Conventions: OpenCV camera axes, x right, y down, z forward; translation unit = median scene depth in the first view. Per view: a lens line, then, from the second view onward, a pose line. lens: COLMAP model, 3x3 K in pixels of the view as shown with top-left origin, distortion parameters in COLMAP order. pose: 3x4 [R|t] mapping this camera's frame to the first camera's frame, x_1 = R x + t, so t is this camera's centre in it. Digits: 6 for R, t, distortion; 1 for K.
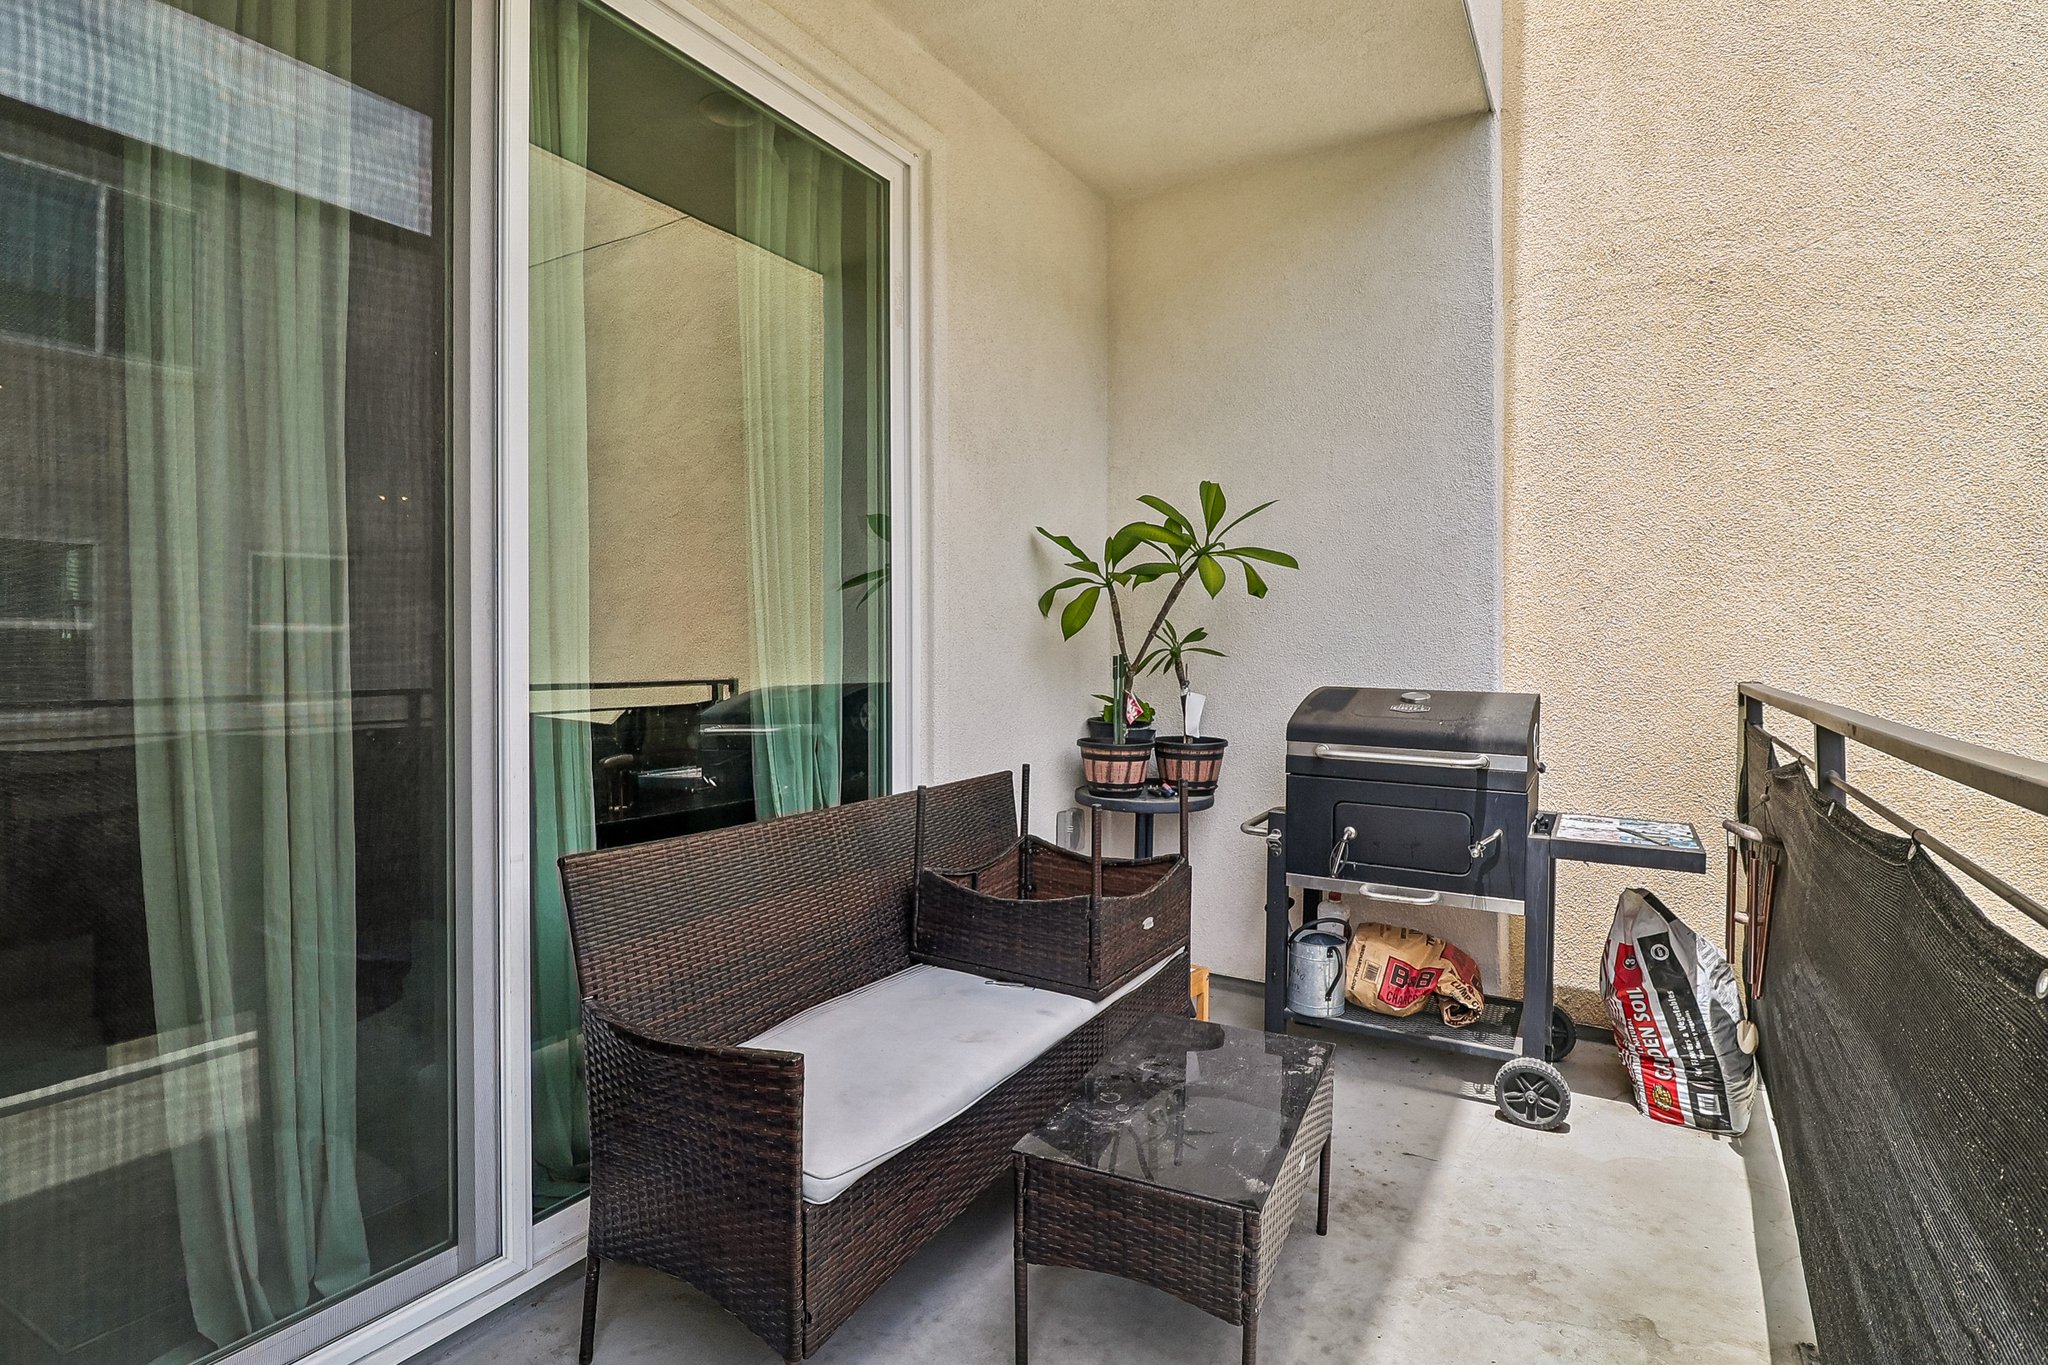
lens RADIAL K [[1045.7, 0, 1027.8], [0, 1045.7, 653.7], [0, 0, 1]] dist [0.001393, -0.012483]
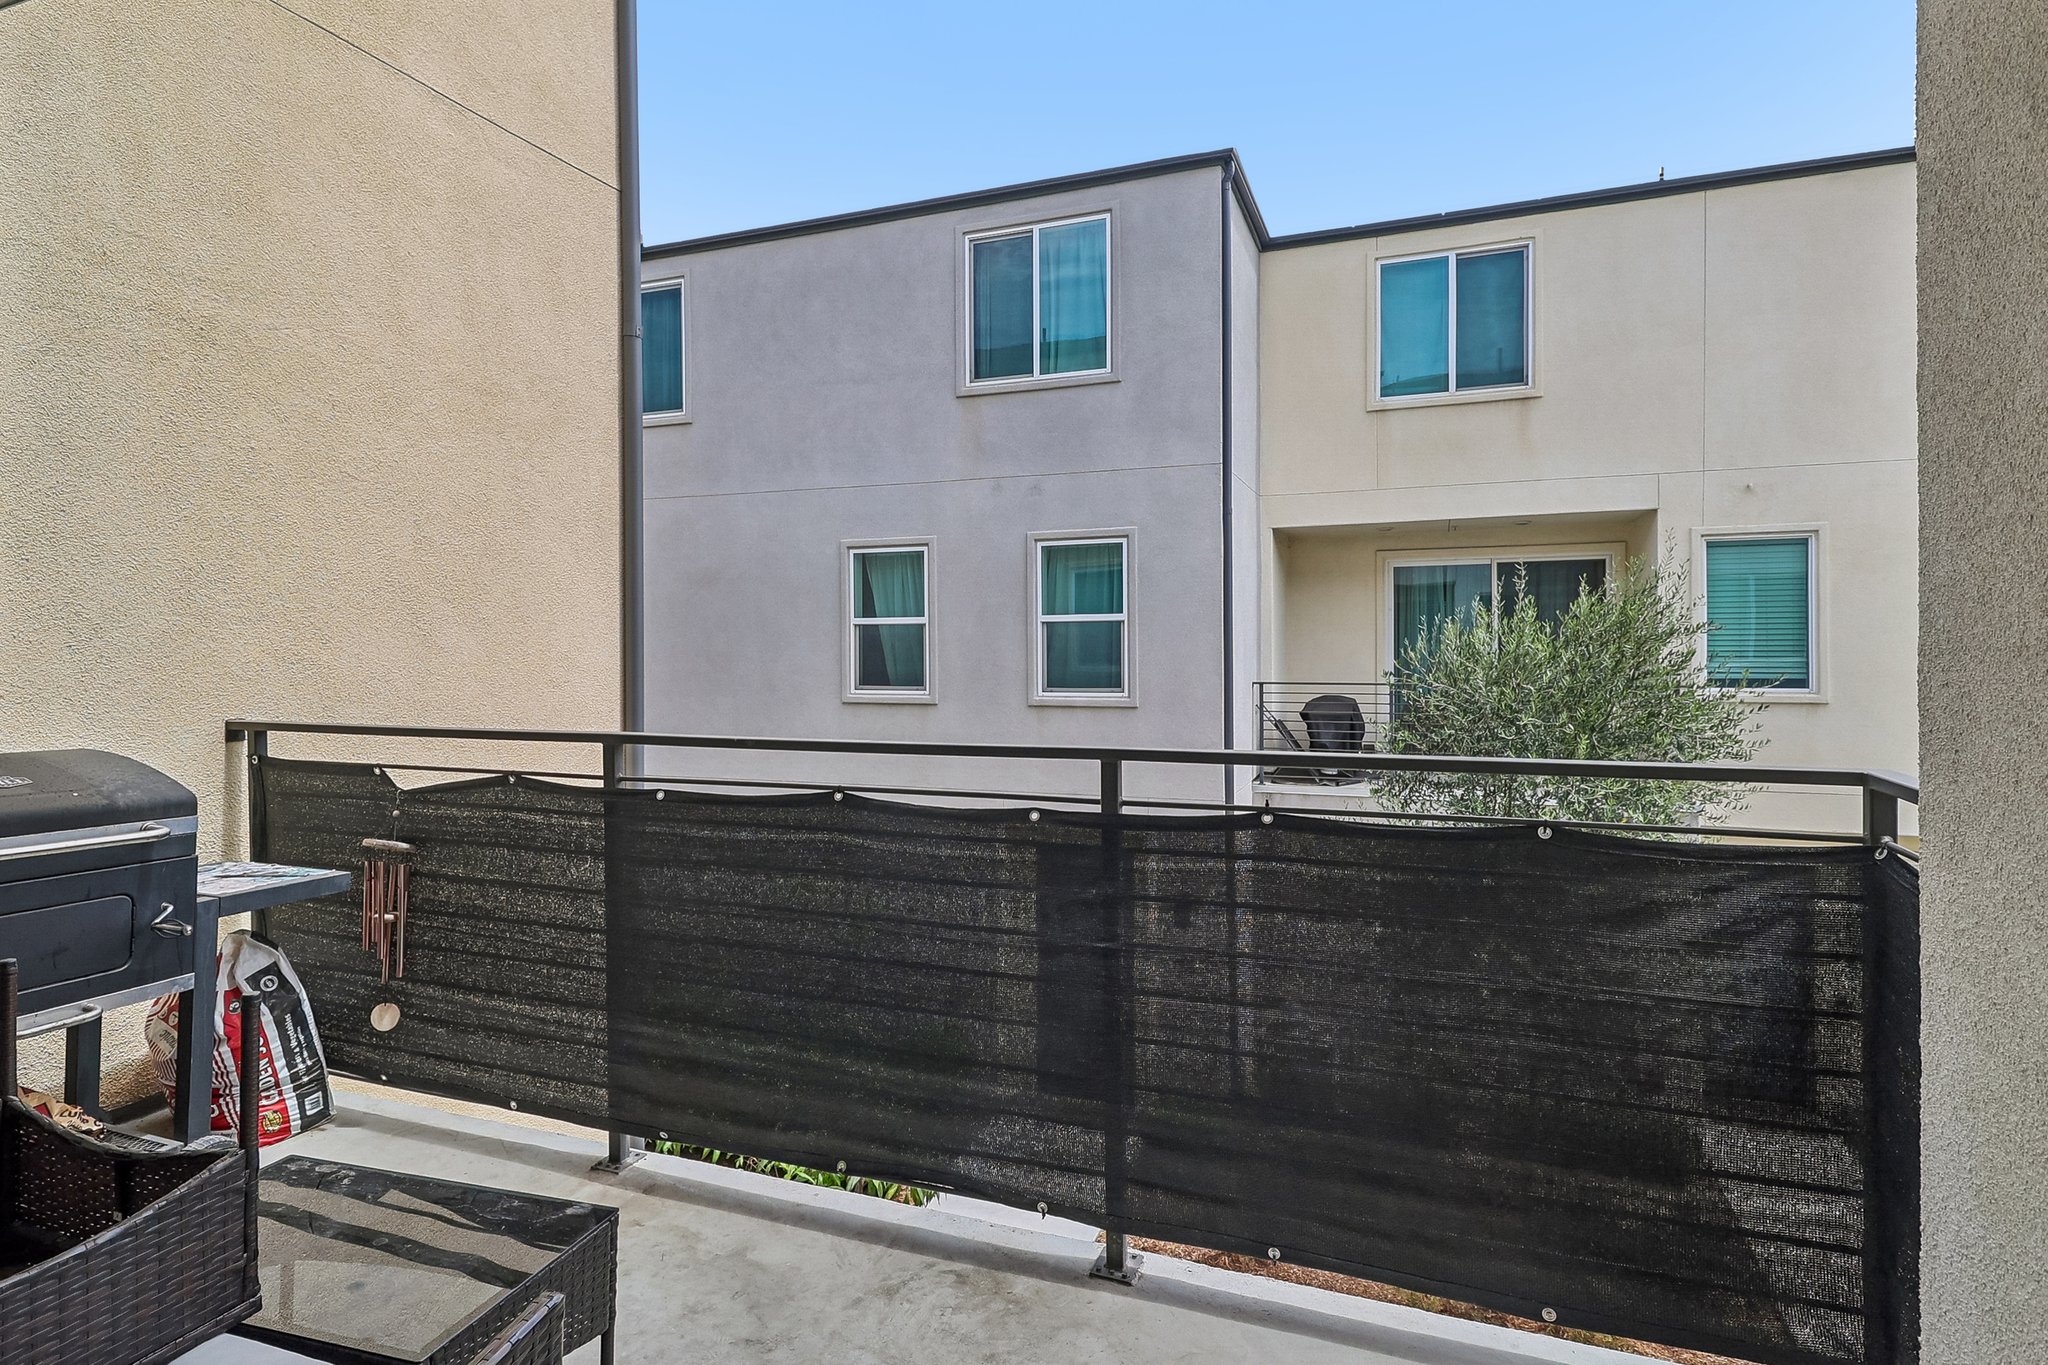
lens RADIAL K [[1045.7, 0, 1027.8], [0, 1045.7, 653.7], [0, 0, 1]] dist [0.001393, -0.012483]
pose [[-0.170747, -0.000673, 0.985315, -0.549656], [0.008290, 0.999963, 0.002119, -0.038988], [-0.985280, 0.008530, -0.170736, 0.430681]]
